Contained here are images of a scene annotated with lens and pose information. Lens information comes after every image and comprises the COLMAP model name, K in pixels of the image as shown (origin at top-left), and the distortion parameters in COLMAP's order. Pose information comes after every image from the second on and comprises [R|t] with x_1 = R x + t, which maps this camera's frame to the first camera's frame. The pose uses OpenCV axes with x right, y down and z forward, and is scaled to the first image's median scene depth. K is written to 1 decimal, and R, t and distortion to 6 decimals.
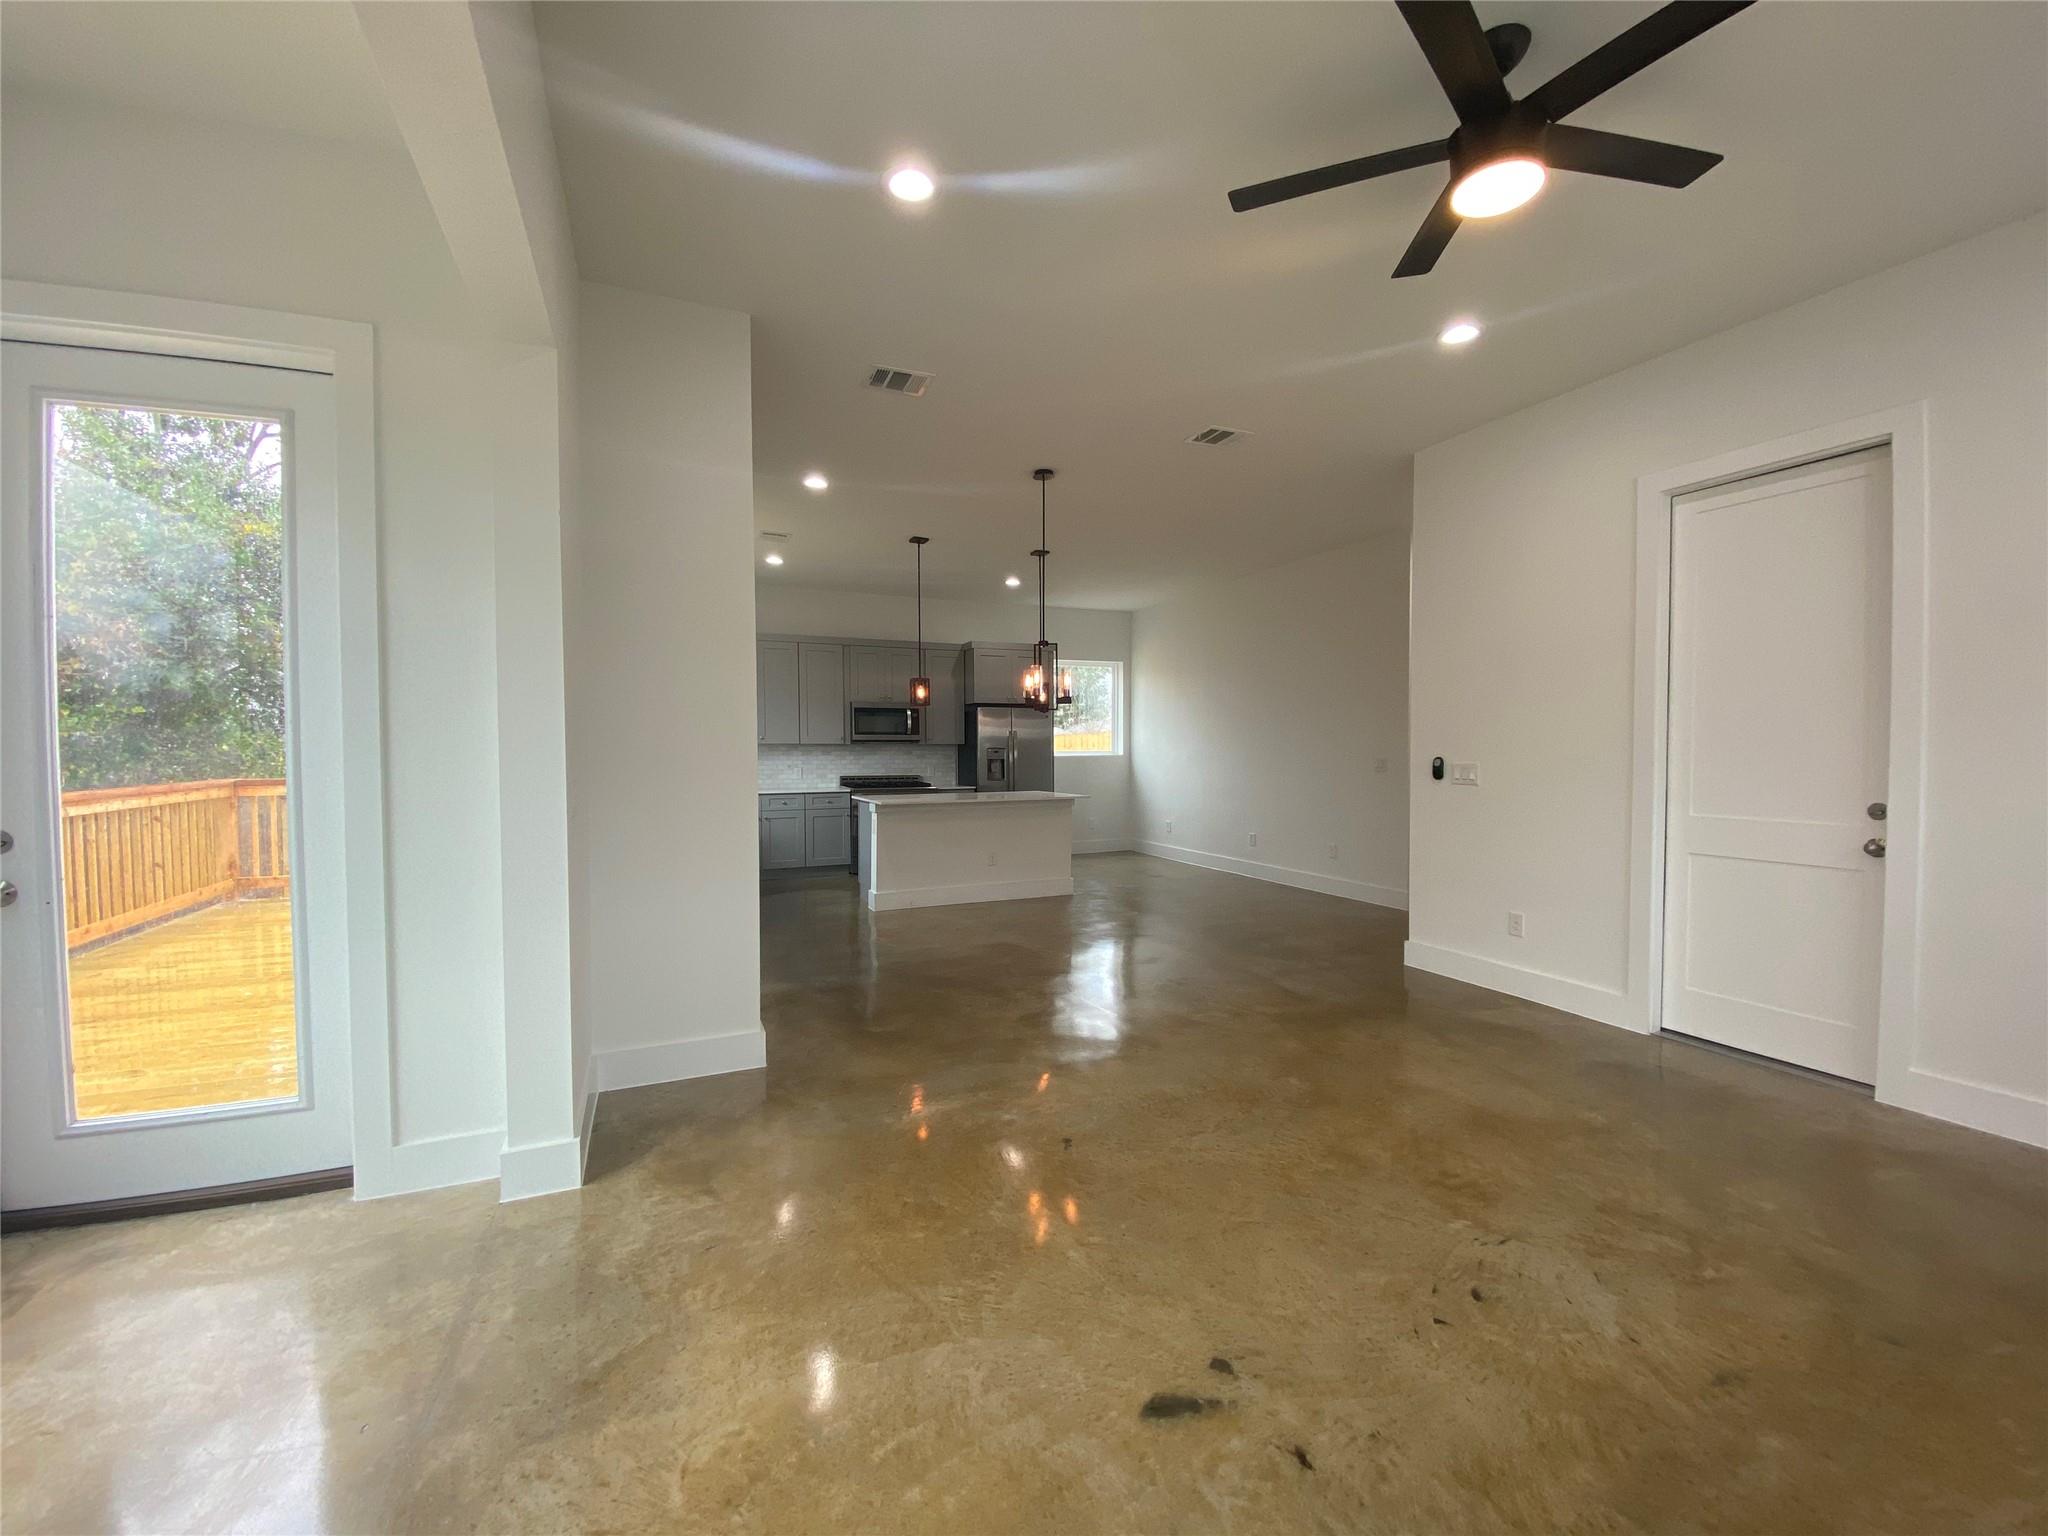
lens RADIAL K [[824.8, 0, 1016.8], [0, 824.8, 769.0], [0, 0, 1]] dist [0.044469, -0.034157]
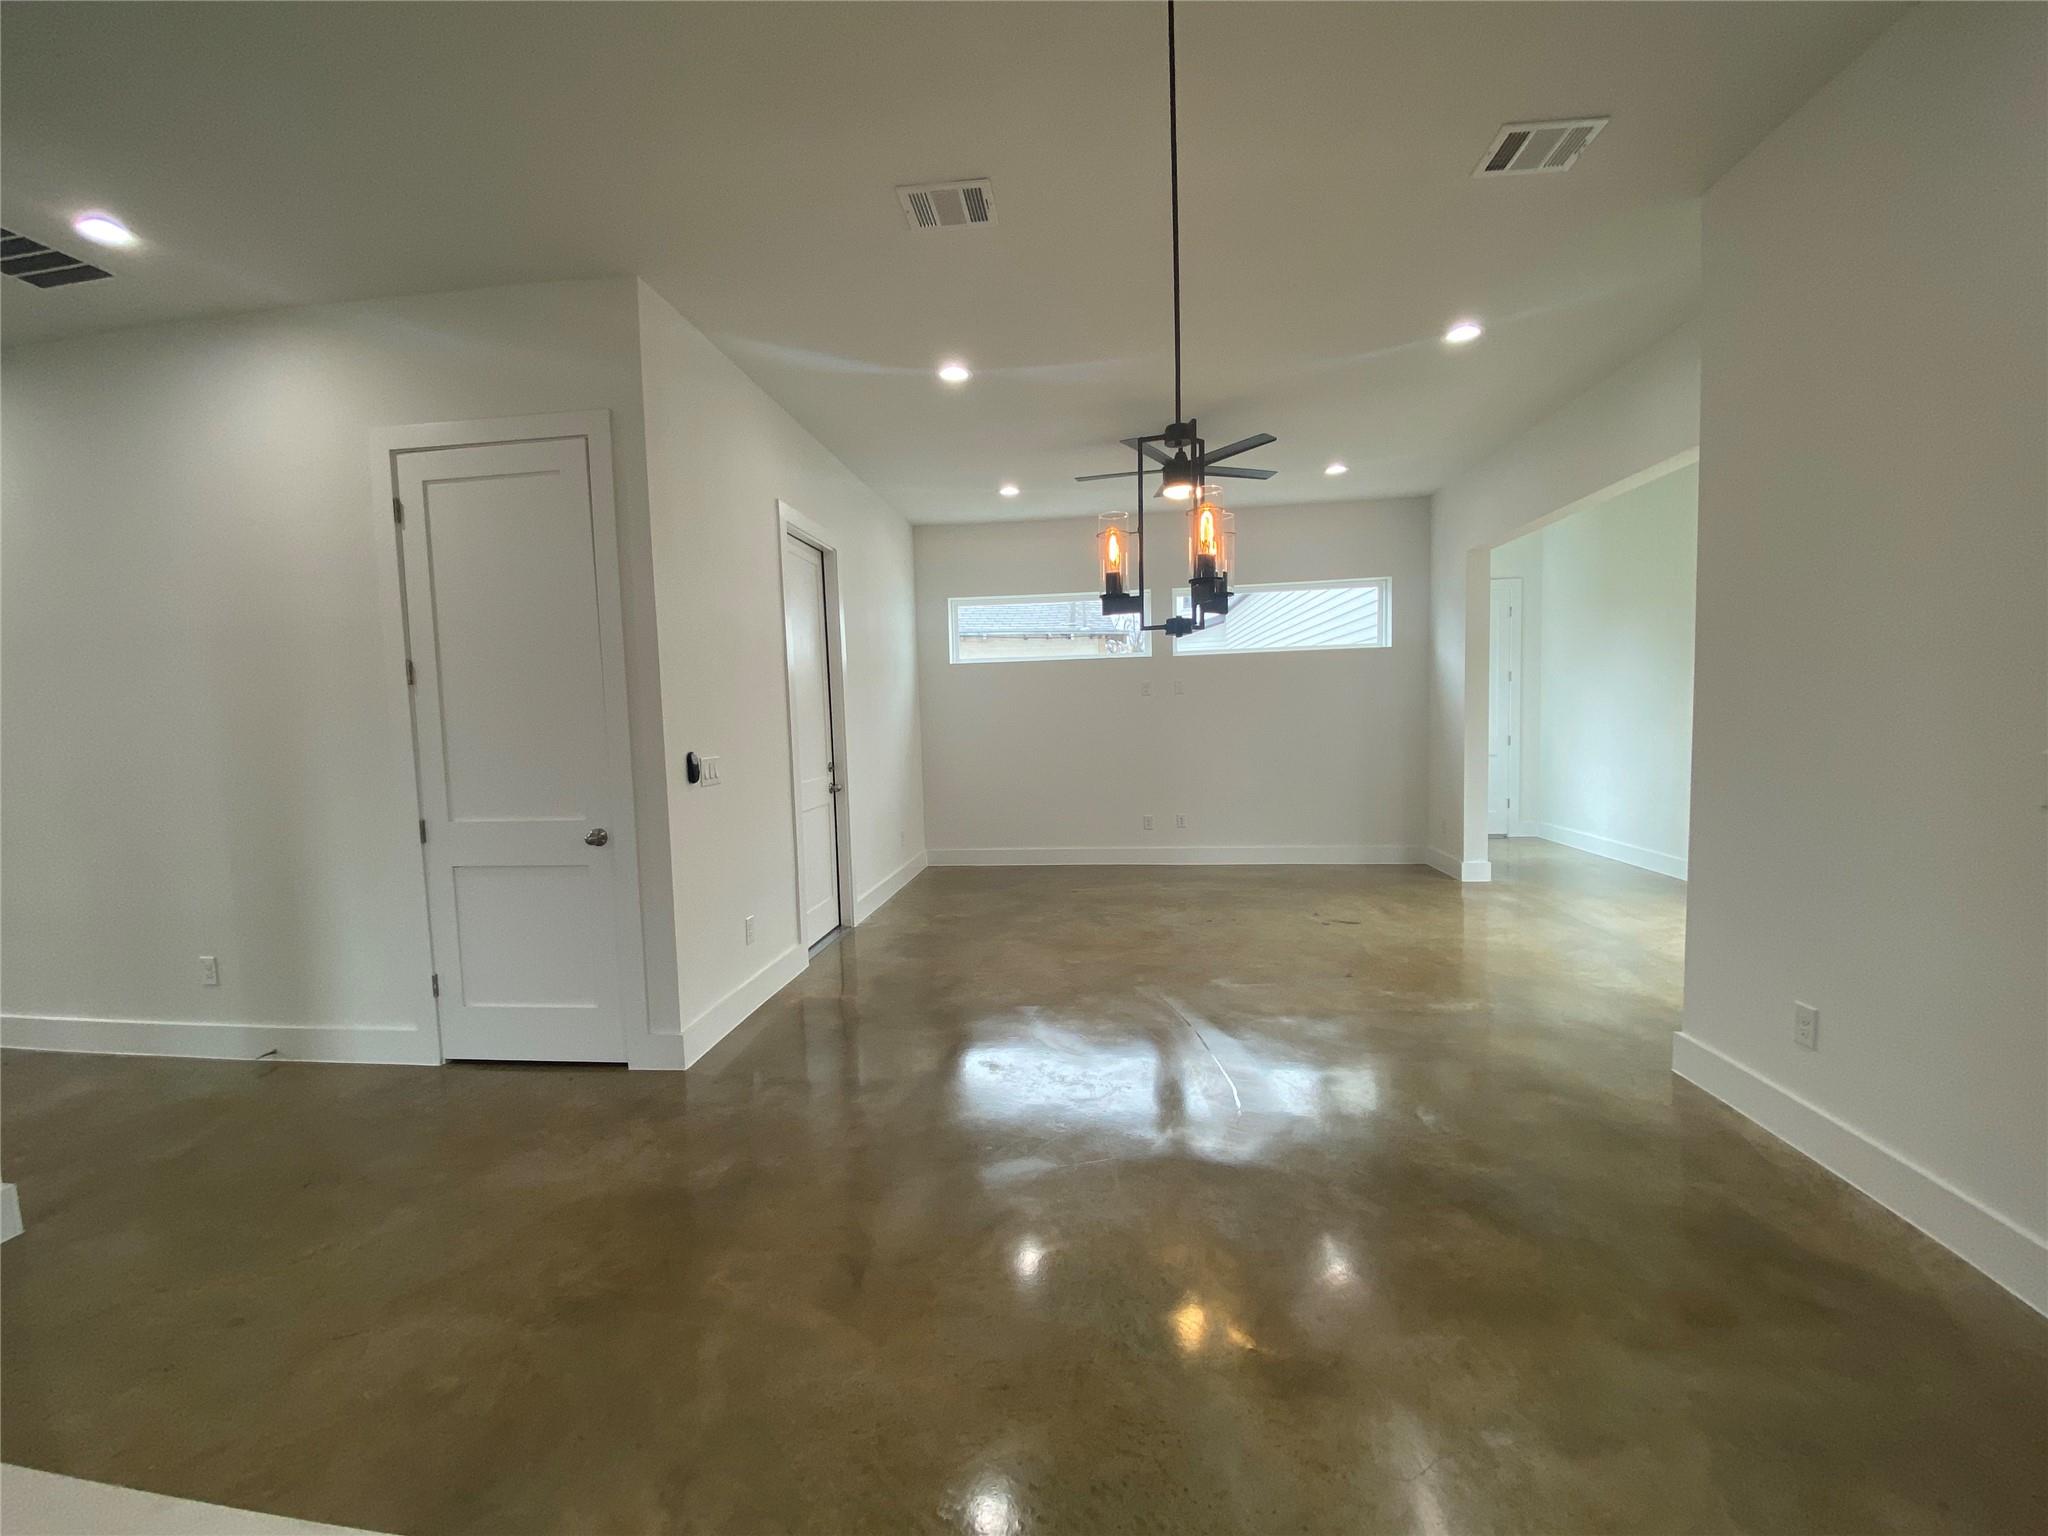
lens RADIAL K [[824.8, 0, 1016.8], [0, 824.8, 769.0], [0, 0, 1]] dist [0.044469, -0.034157]
pose [[-0.870095, -0.006438, 0.492842, -0.160108], [0.045013, 0.994698, 0.092463, -0.094771], [-0.490825, 0.102635, -0.865192, 2.612677]]
